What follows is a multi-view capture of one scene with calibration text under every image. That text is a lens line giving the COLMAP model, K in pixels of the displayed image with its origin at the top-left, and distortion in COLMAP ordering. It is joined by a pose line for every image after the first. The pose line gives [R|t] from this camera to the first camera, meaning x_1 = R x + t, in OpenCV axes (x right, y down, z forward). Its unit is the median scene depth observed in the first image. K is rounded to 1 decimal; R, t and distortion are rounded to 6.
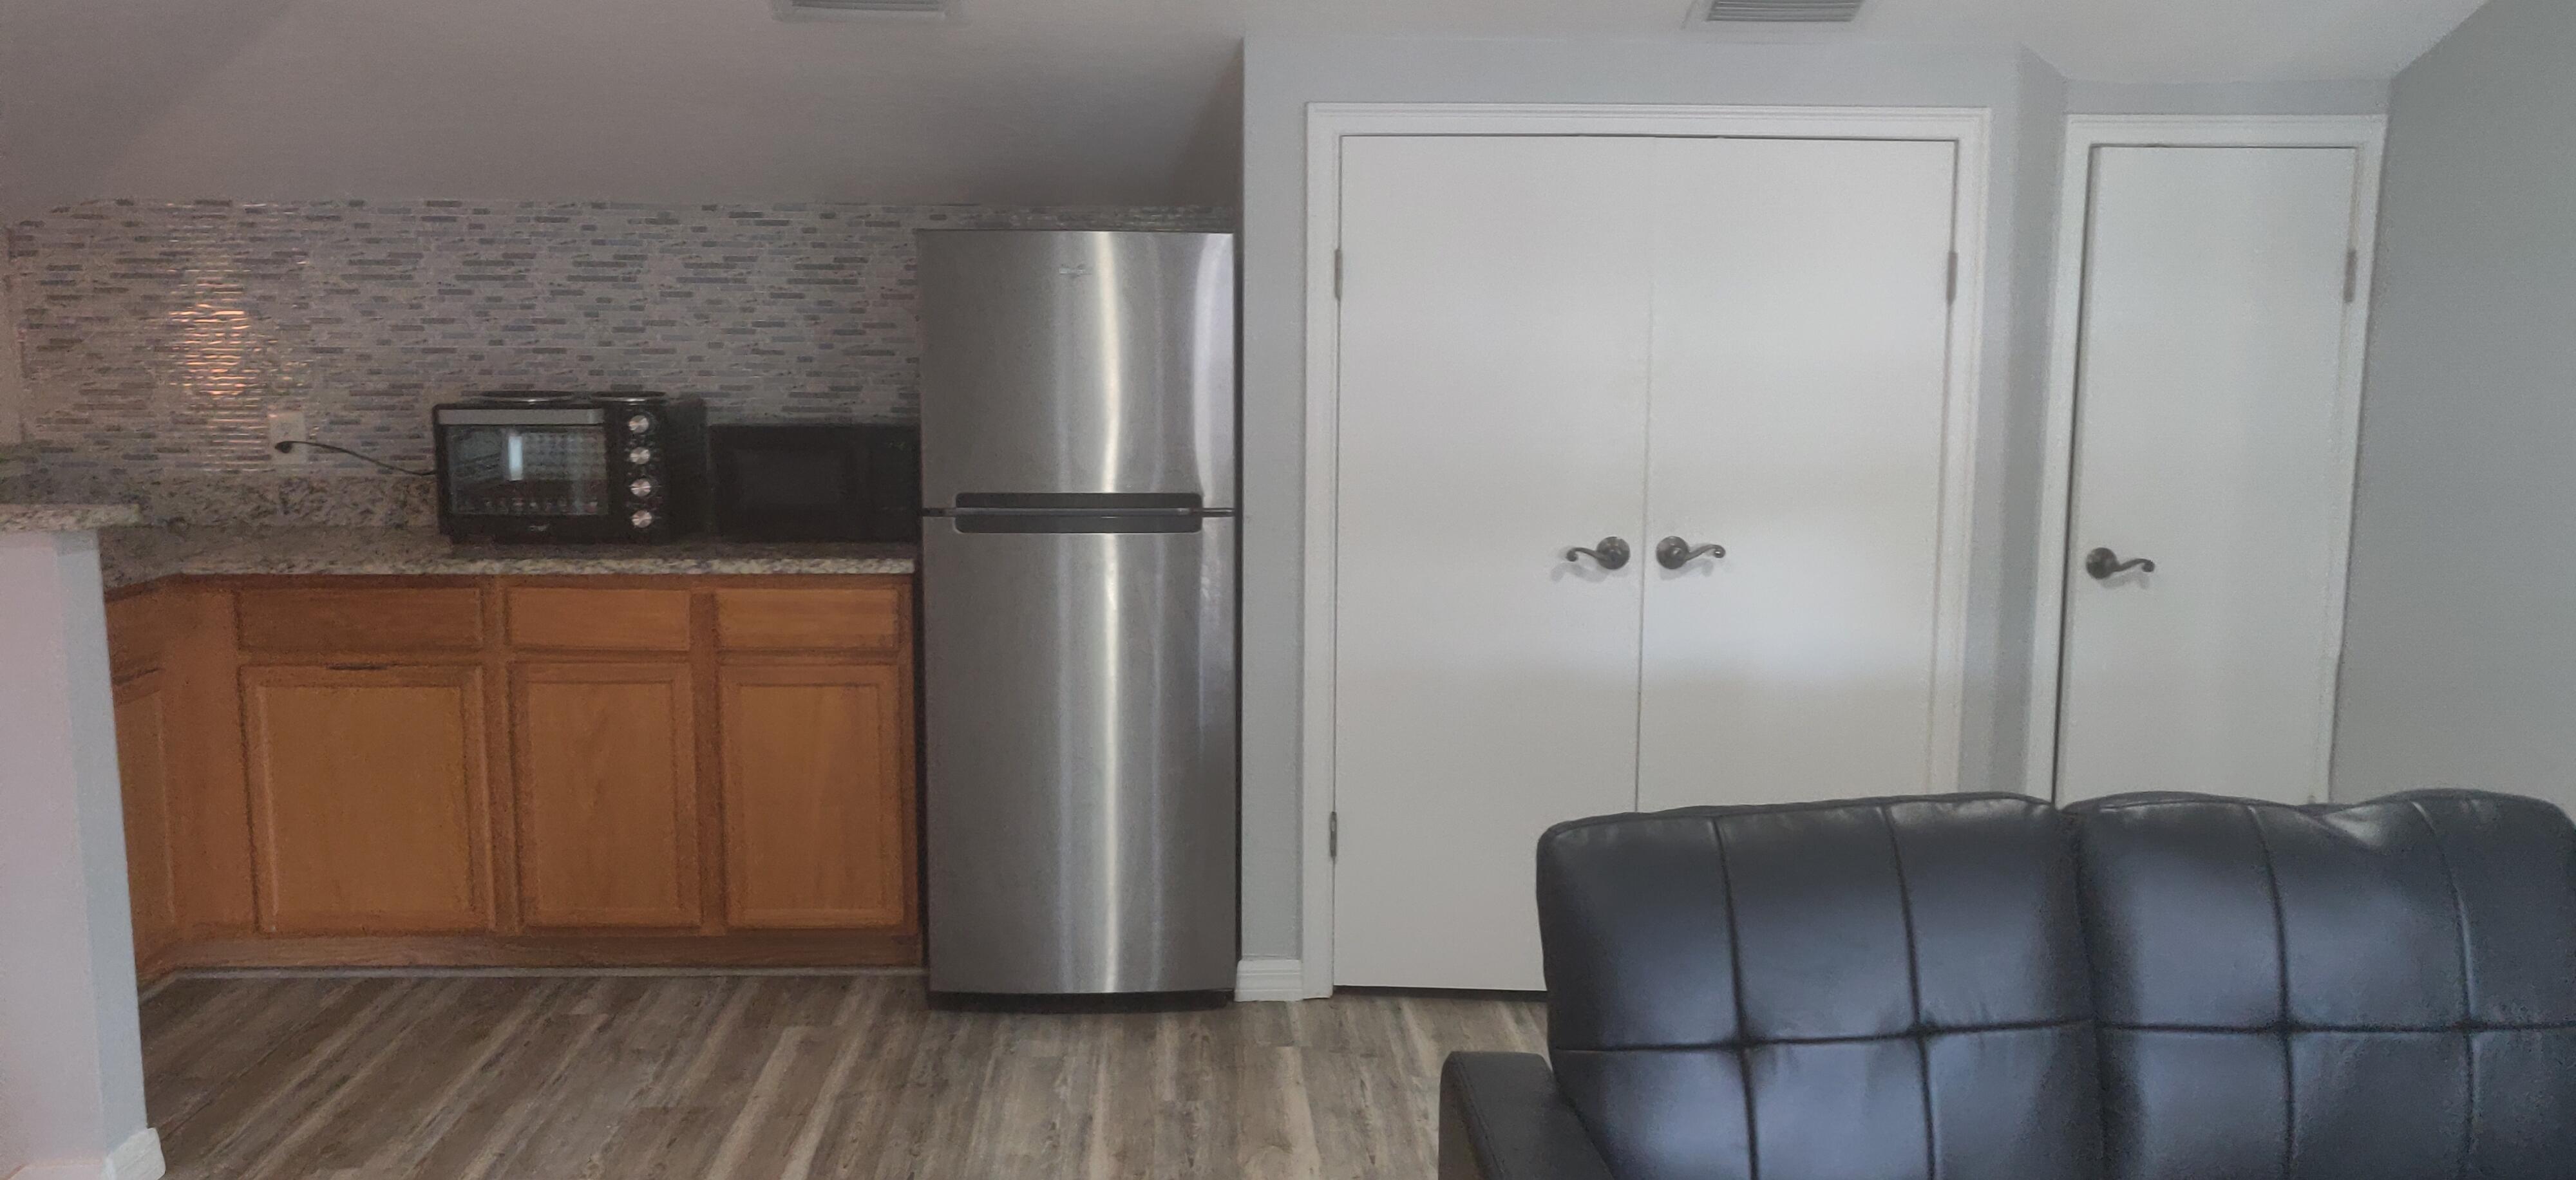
lens RADIAL K [[1909.3, 0, 1257.6], [0, 1909.3, 599.0], [0, 0, 1]] dist [-0.031281, 0.090382]
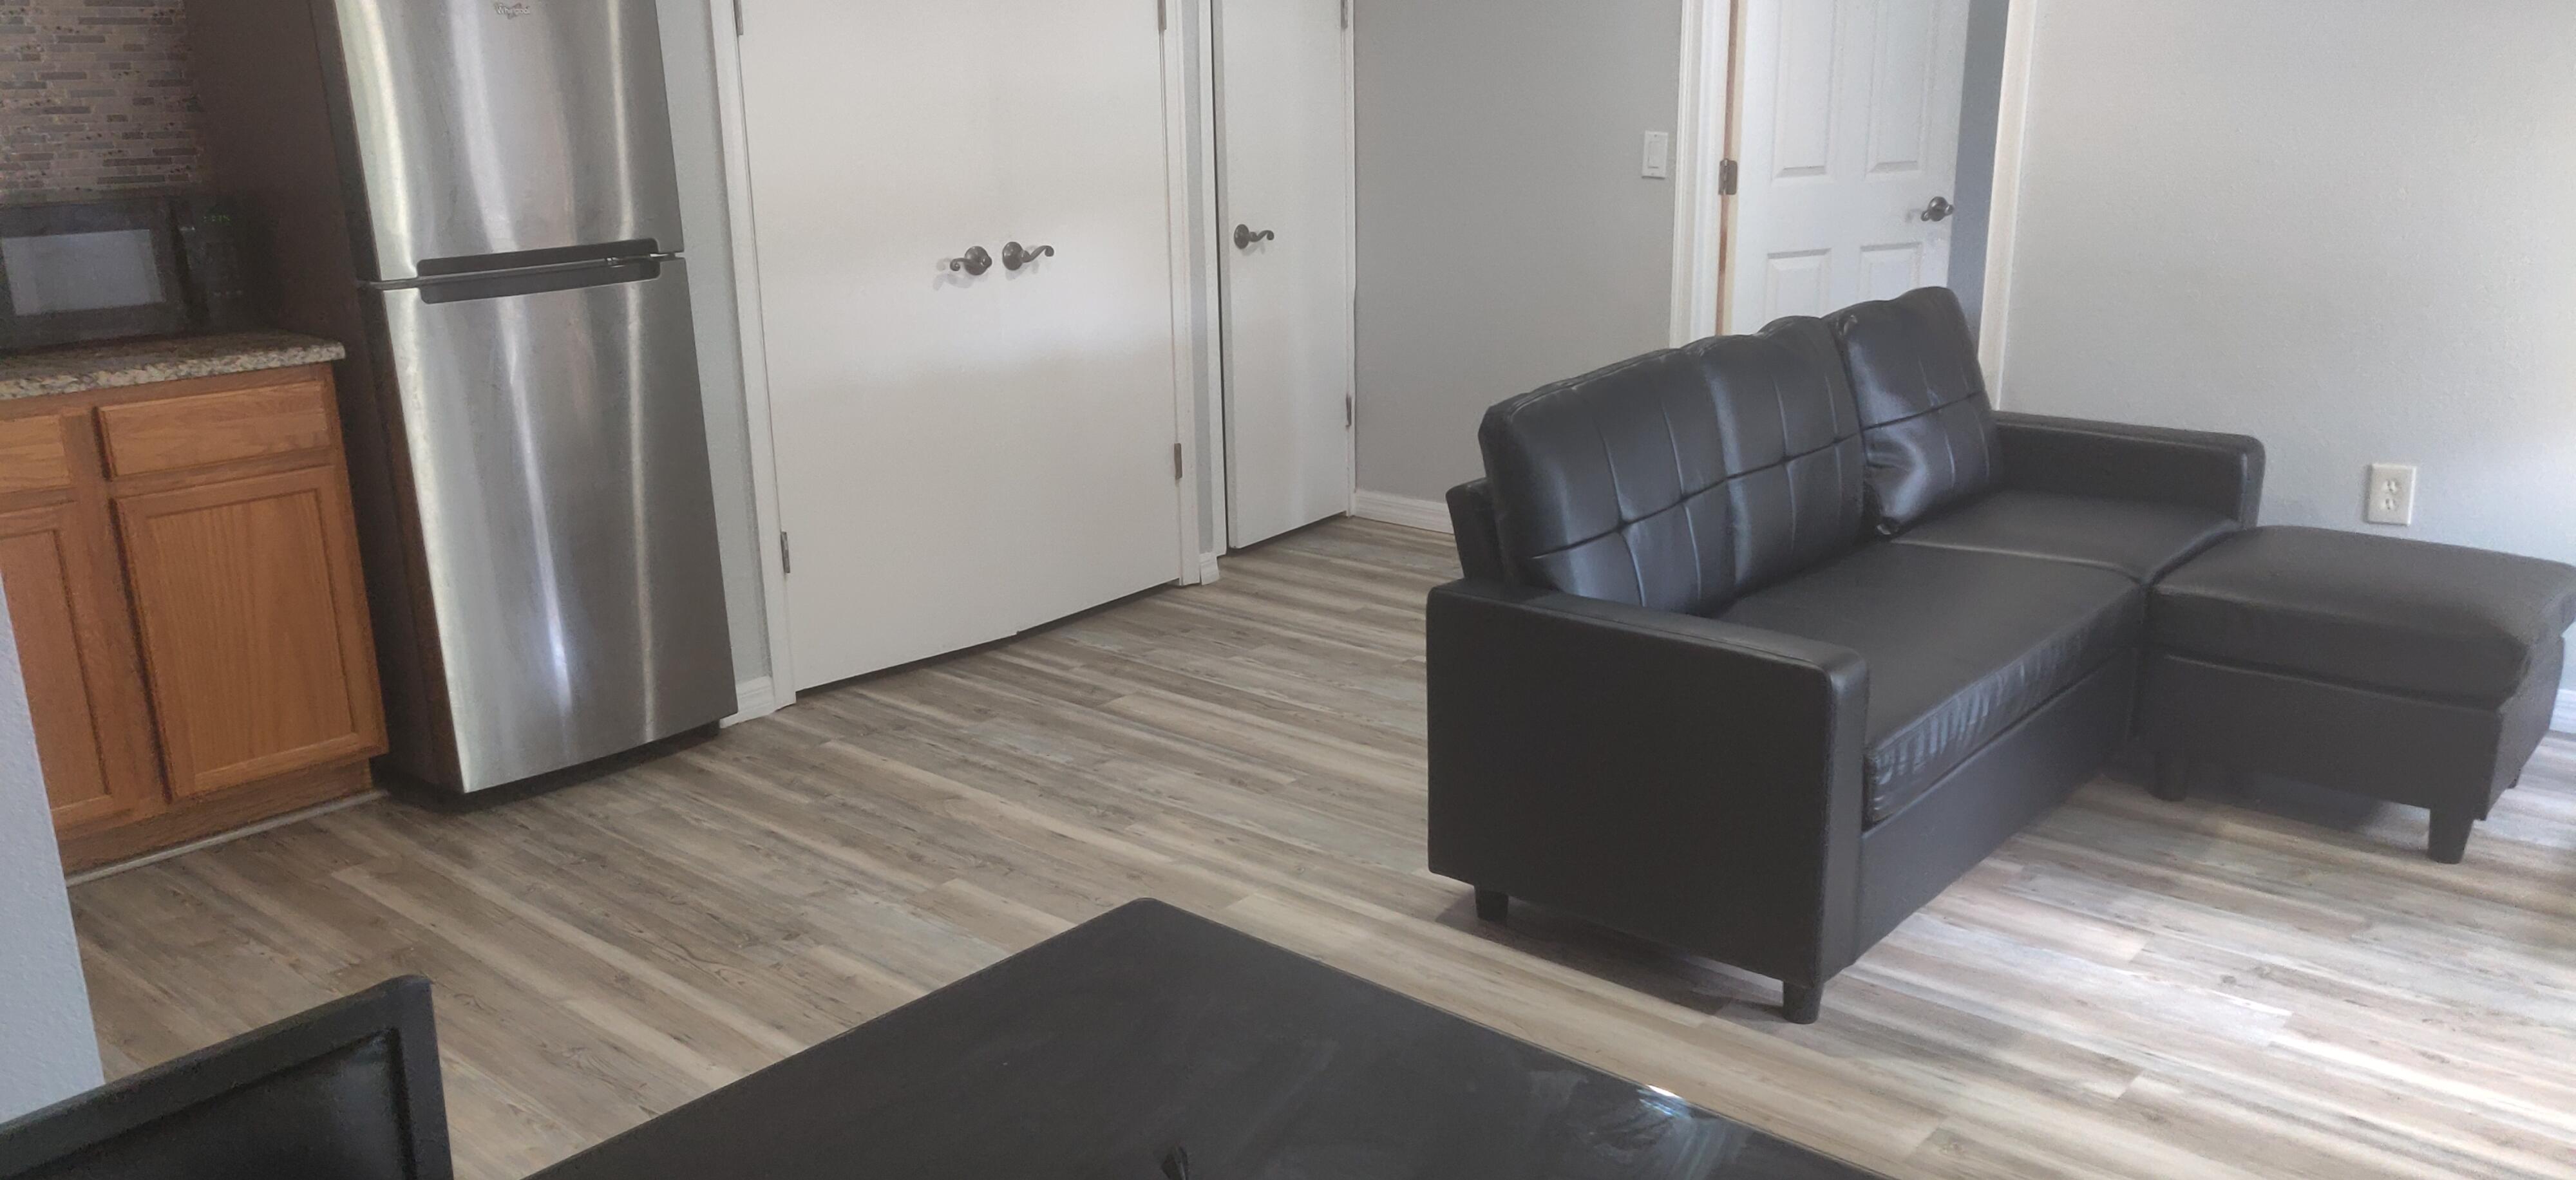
lens RADIAL K [[1909.3, 0, 1257.6], [0, 1909.3, 599.0], [0, 0, 1]] dist [-0.031281, 0.090382]
pose [[0.702085, -0.215383, 0.678739, -0.502914], [0.122836, 0.975504, 0.182494, -0.013489], [-0.701419, -0.044753, 0.711343, 0.051035]]
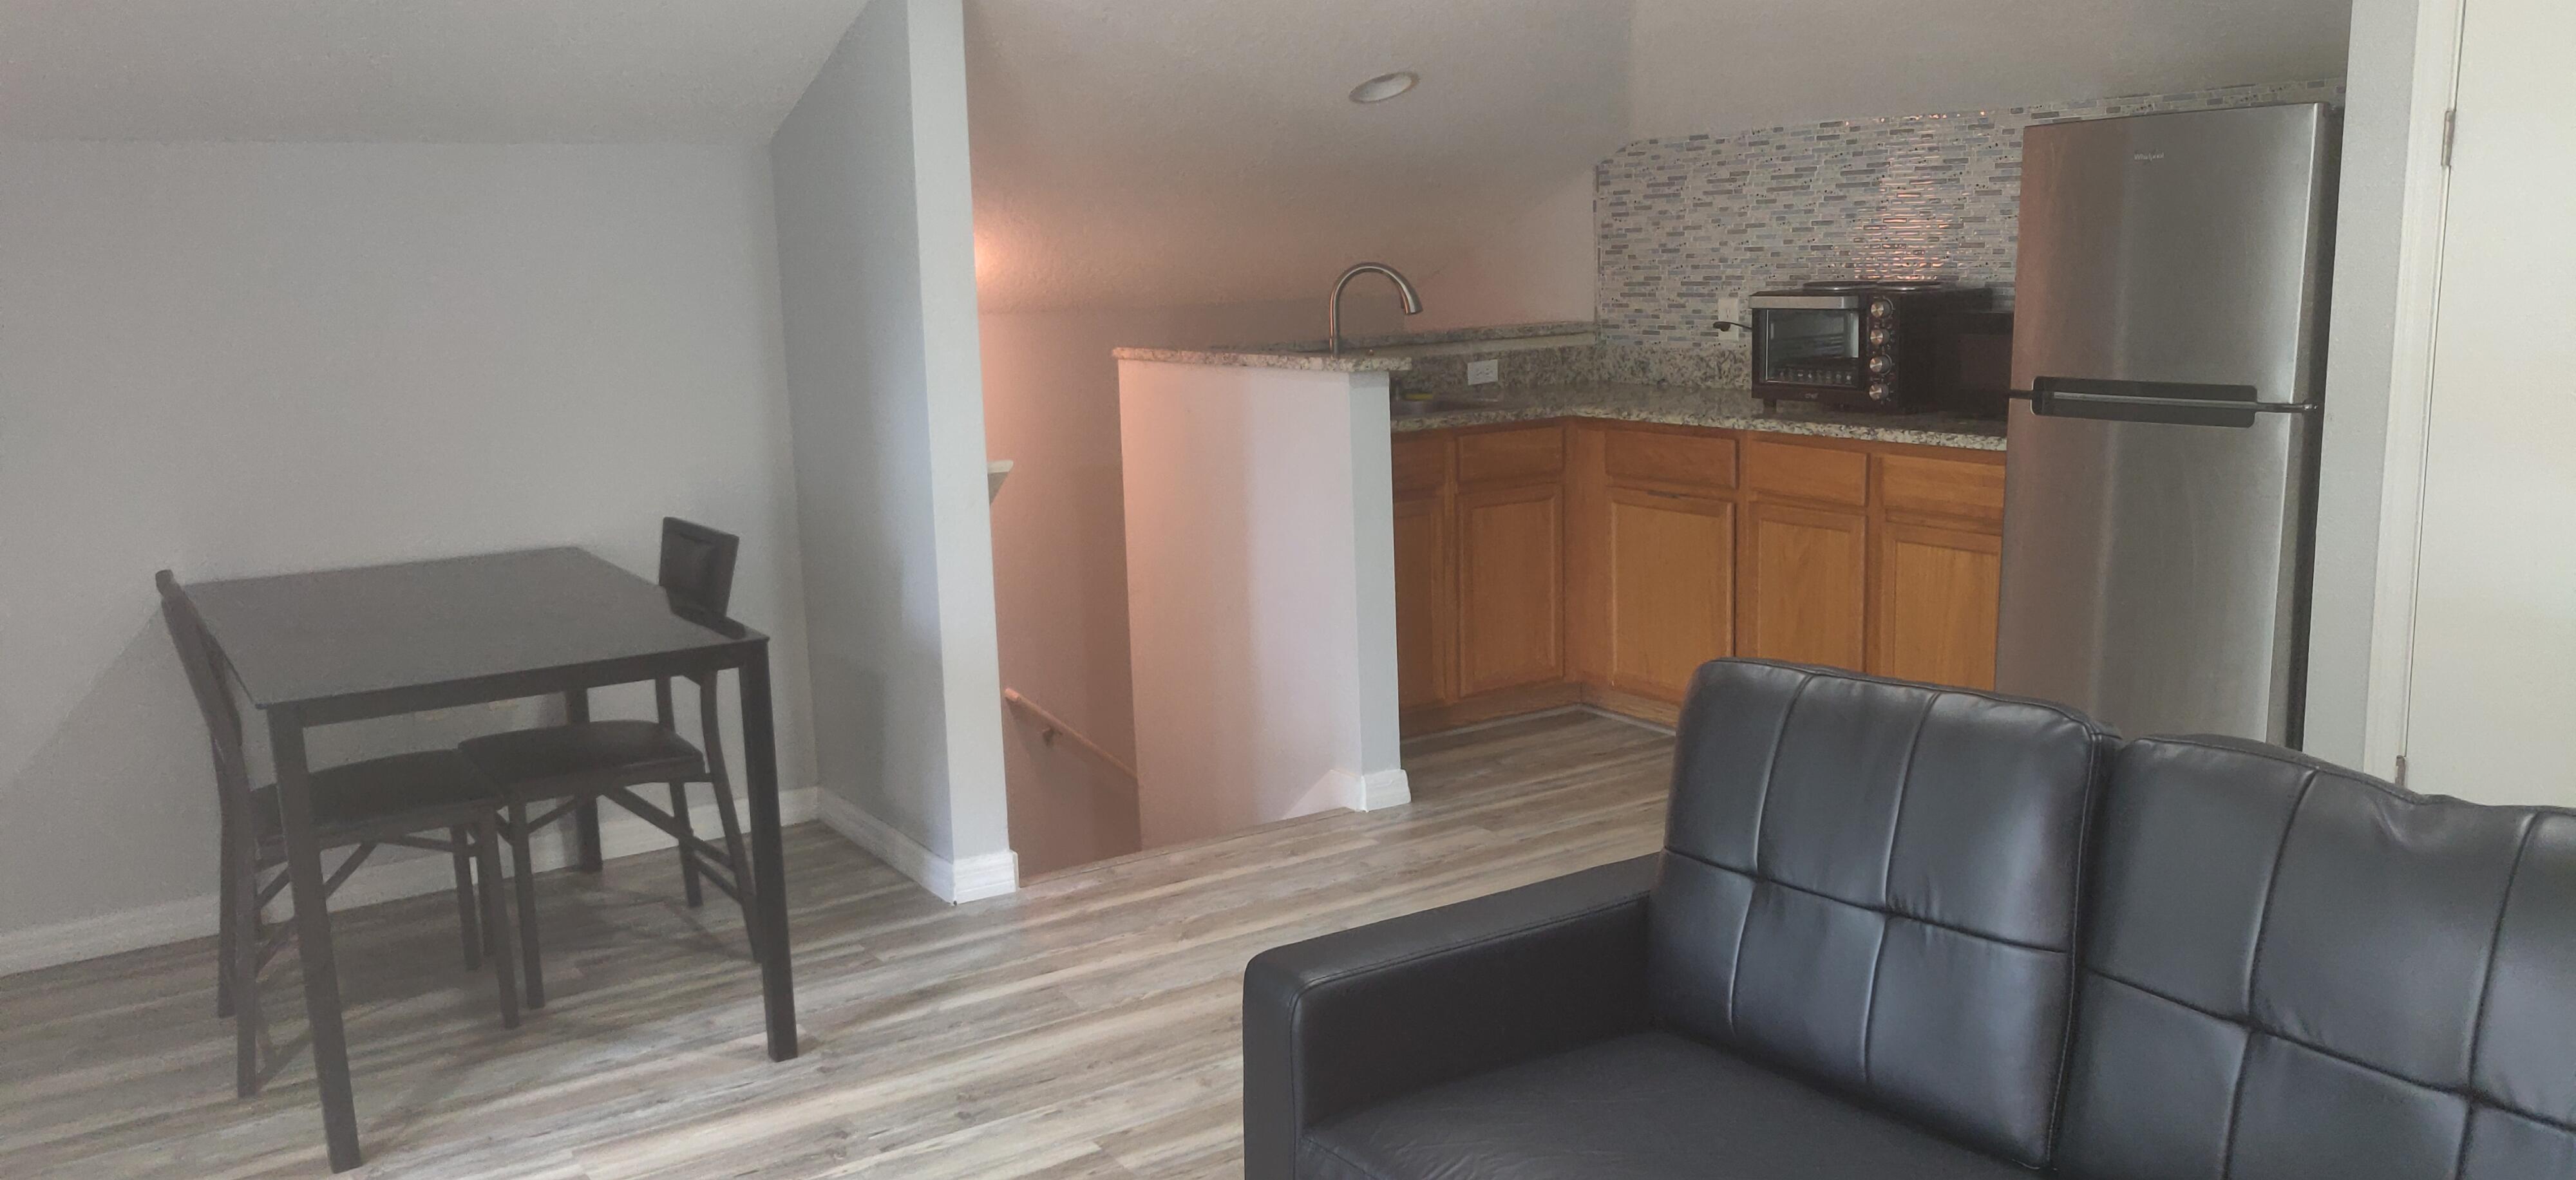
lens RADIAL K [[1987.9, 0, 1318.8], [0, 1987.9, 597.6], [0, 0, 1]] dist [0.005884, 0.001297]
pose [[0.518718, 0.131159, -0.844825, 0.551953], [-0.090386, 0.991037, 0.098363, -0.006775], [0.850154, 0.025338, 0.525924, 0.081224]]
